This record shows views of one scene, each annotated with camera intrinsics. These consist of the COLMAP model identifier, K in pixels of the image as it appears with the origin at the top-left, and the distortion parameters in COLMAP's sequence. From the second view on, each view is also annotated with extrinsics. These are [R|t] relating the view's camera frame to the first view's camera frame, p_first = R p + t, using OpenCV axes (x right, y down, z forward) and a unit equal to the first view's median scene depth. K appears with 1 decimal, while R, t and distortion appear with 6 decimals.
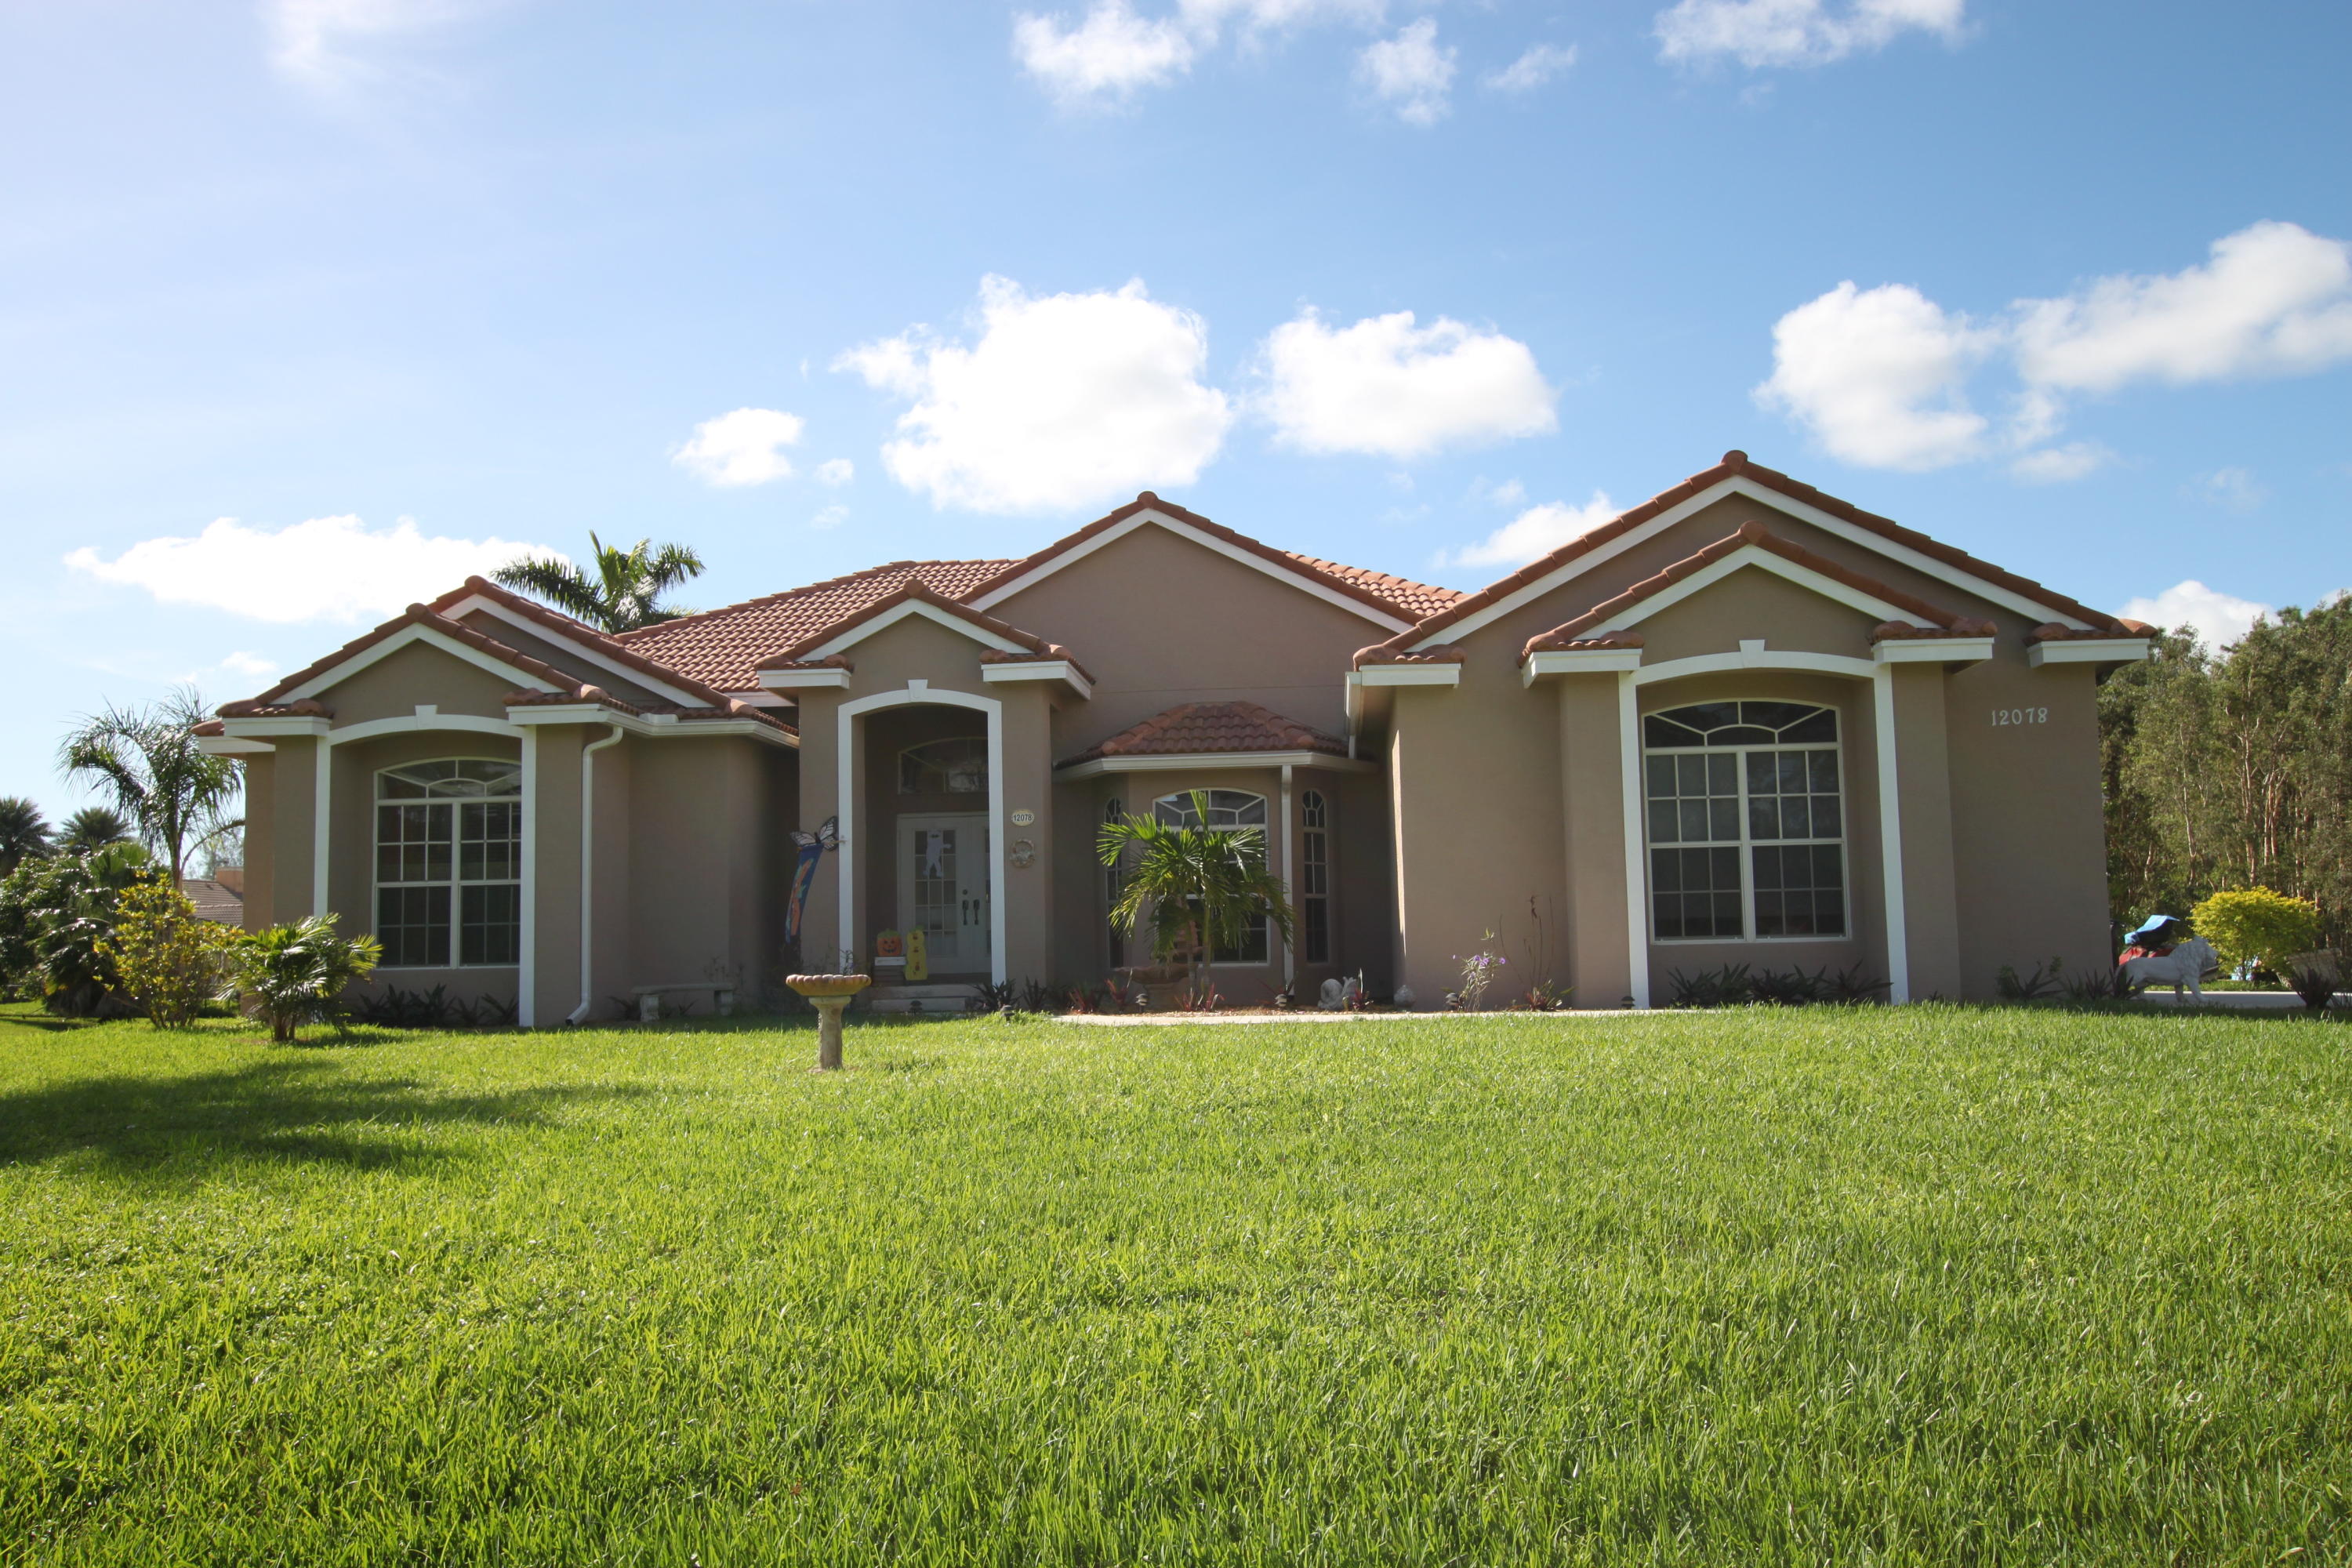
lens RADIAL K [[1716.5, 0, 1133.9], [0, 1716.5, 769.0], [0, 0, 1]] dist [-0.006279, -0.021729]
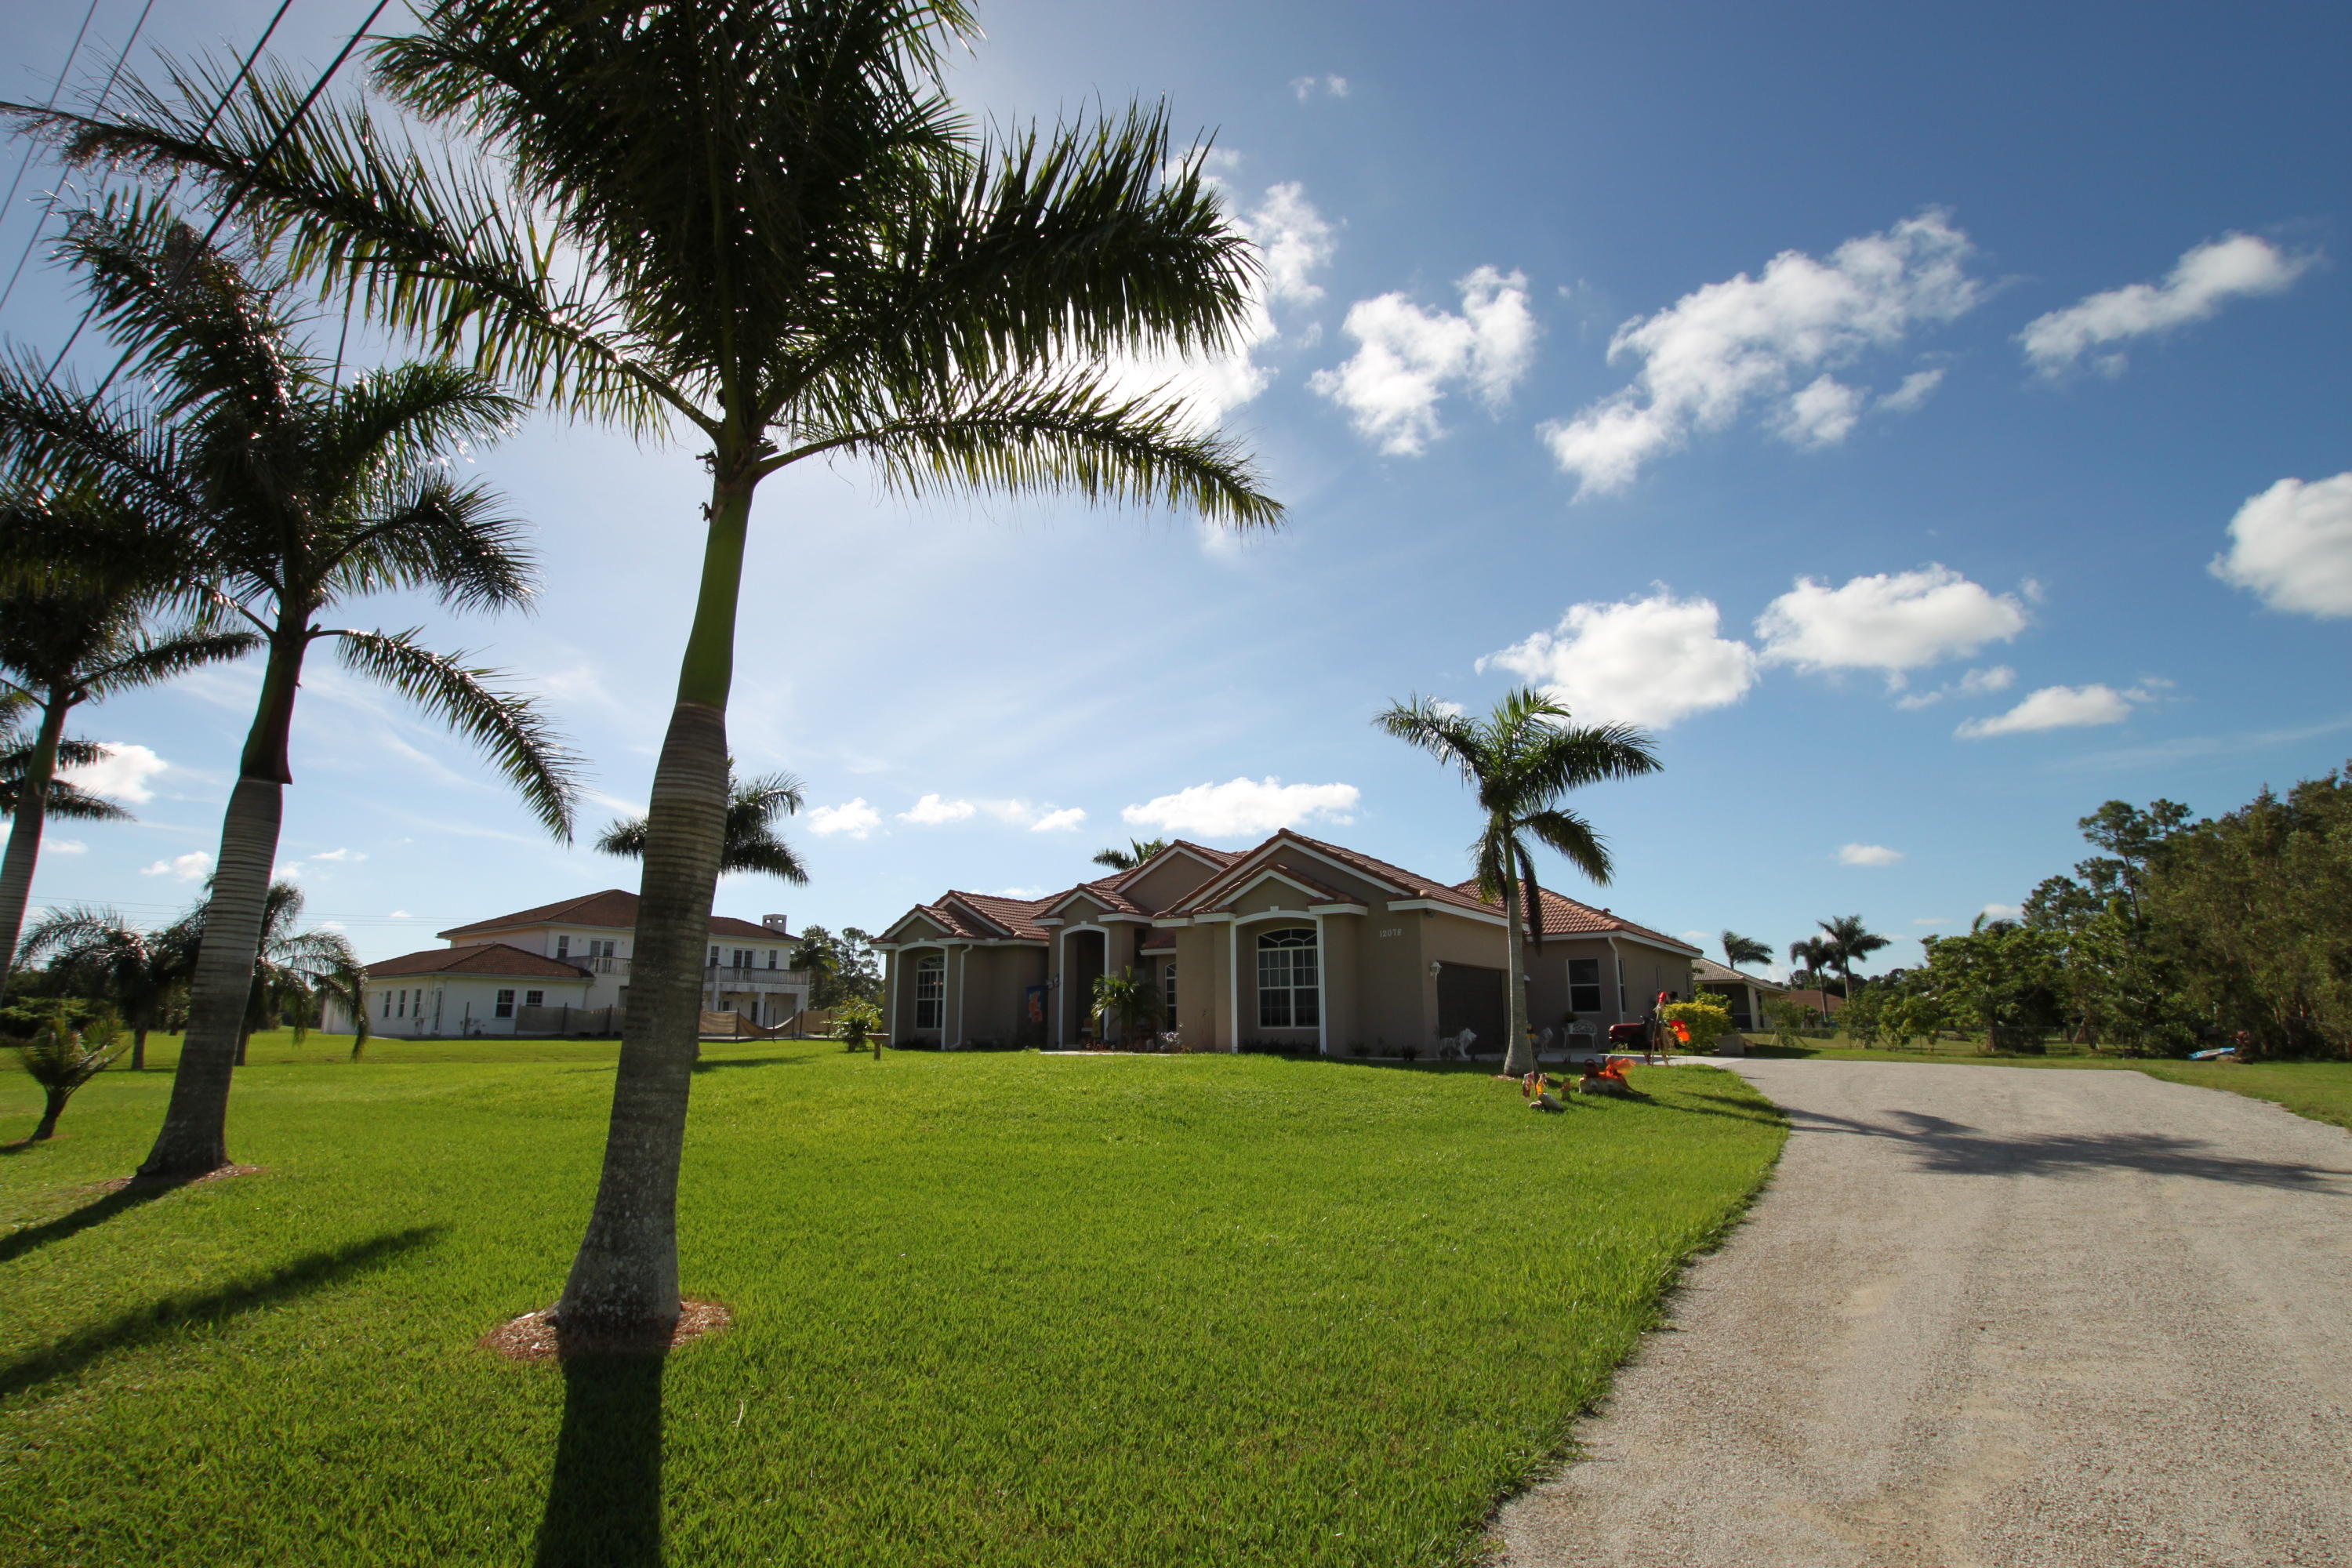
lens RADIAL K [[1089.4, 0, 1172.0], [0, 1089.4, 785.0], [0, 0, 1]] dist [-0.031295, 0.003969]
pose [[0.858105, -0.094263, -0.504748, 1.054426], [0.036673, 0.991746, -0.122865, -0.061381], [0.512163, 0.086920, 0.854479, -0.439601]]
